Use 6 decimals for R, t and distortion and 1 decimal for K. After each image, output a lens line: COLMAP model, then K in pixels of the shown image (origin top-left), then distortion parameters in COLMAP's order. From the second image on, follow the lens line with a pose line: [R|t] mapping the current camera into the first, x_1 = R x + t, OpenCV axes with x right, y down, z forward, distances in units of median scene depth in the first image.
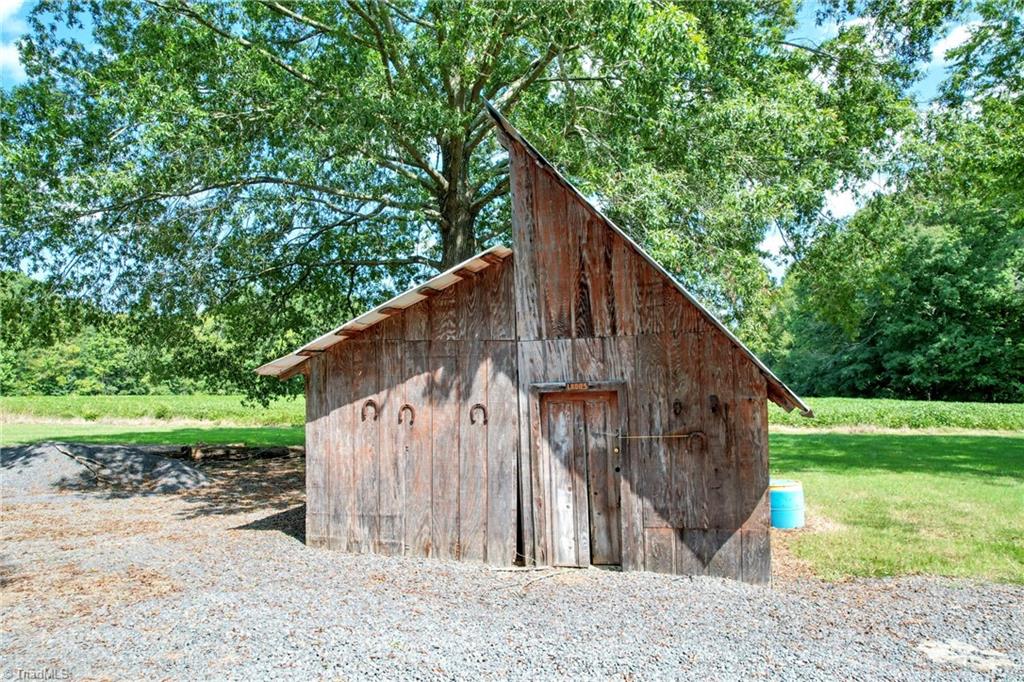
lens RADIAL K [[671.1, 0, 512.0], [0, 671.1, 341.0], [0, 0, 1]] dist [-0.066130, 0.072722]
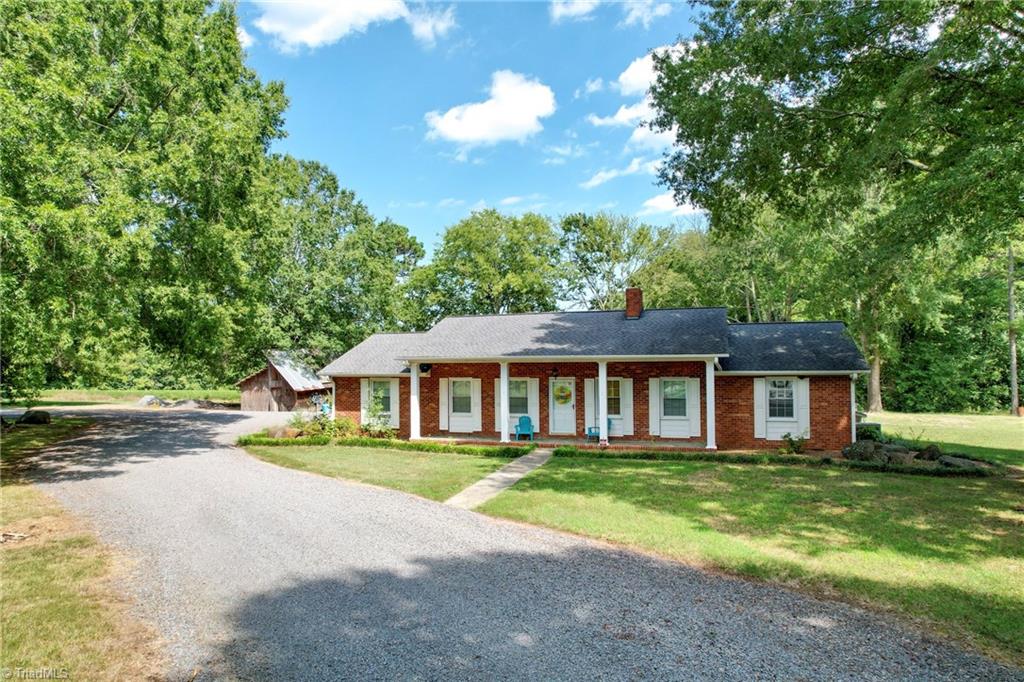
lens RADIAL K [[677.7, 0, 508.7], [0, 677.7, 332.0], [0, 0, 1]] dist [-0.043465, 0.000152]
pose [[0.999475, -0.000872, -0.032401, 1.012308], [0.000658, 0.999978, -0.006604, -0.170770], [0.032406, 0.006579, 0.999453, -2.205233]]
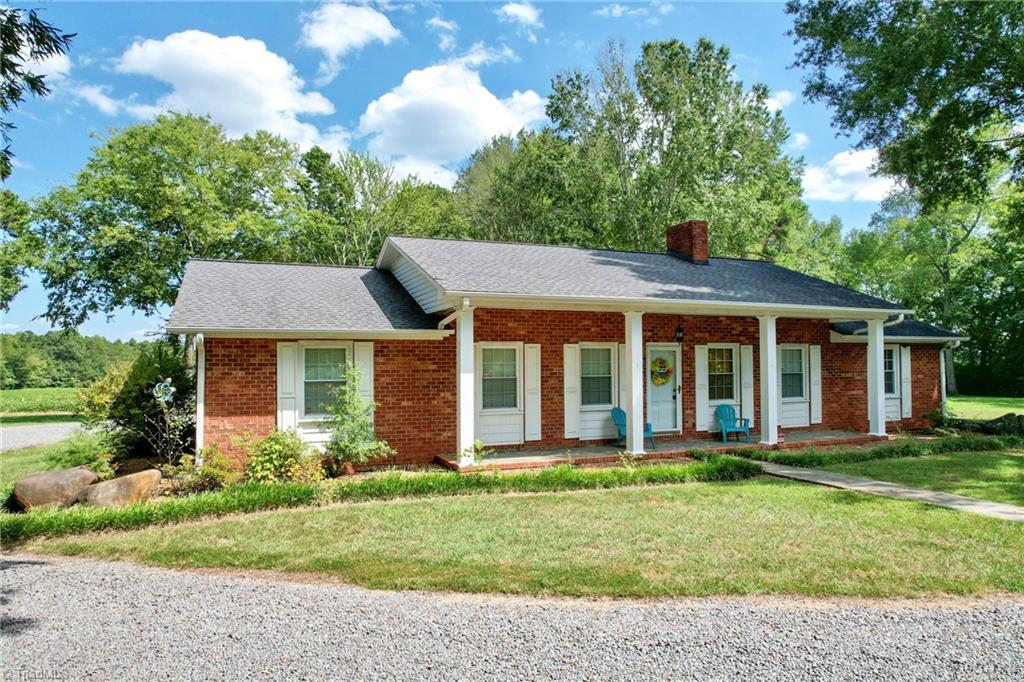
lens RADIAL K [[671.1, 0, 512.0], [0, 671.1, 341.0], [0, 0, 1]] dist [-0.066130, 0.072722]
pose [[0.769030, 0.024466, 0.638745, 0.394249], [-0.025677, 0.999643, -0.007376, -0.079724], [-0.638697, -0.010729, 0.769383, -1.363923]]
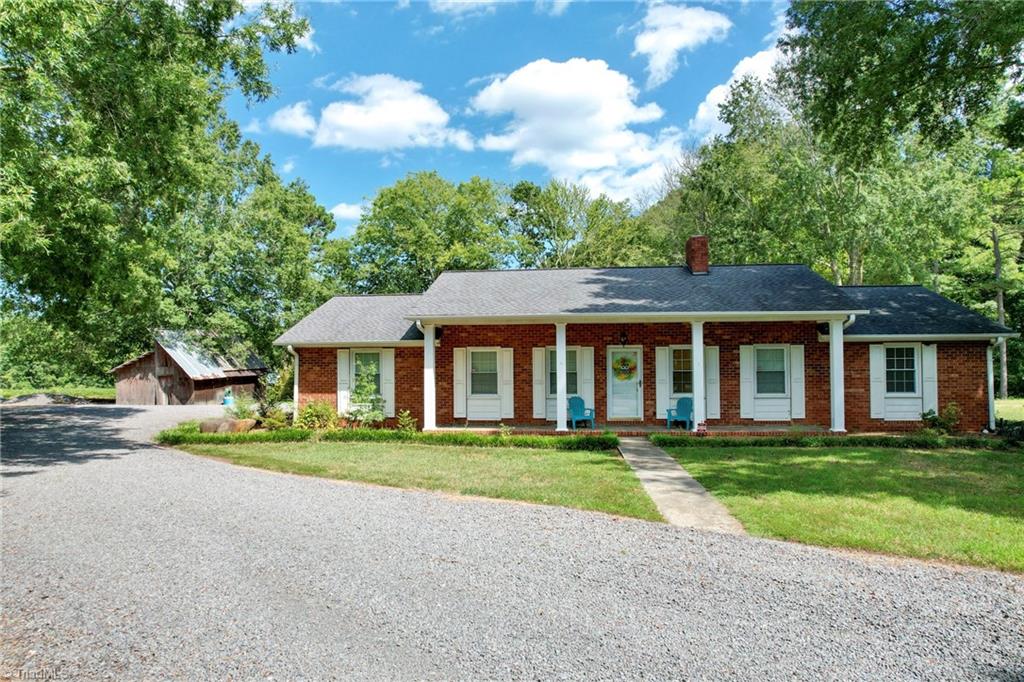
lens RADIAL K [[671.1, 0, 512.0], [0, 671.1, 341.0], [0, 0, 1]] dist [-0.066130, 0.072722]
pose [[0.984501, 0.008032, 0.175194, 0.723342], [-0.008780, 0.999955, 0.003496, -0.097419], [-0.175158, -0.004980, 0.984528, -1.826476]]
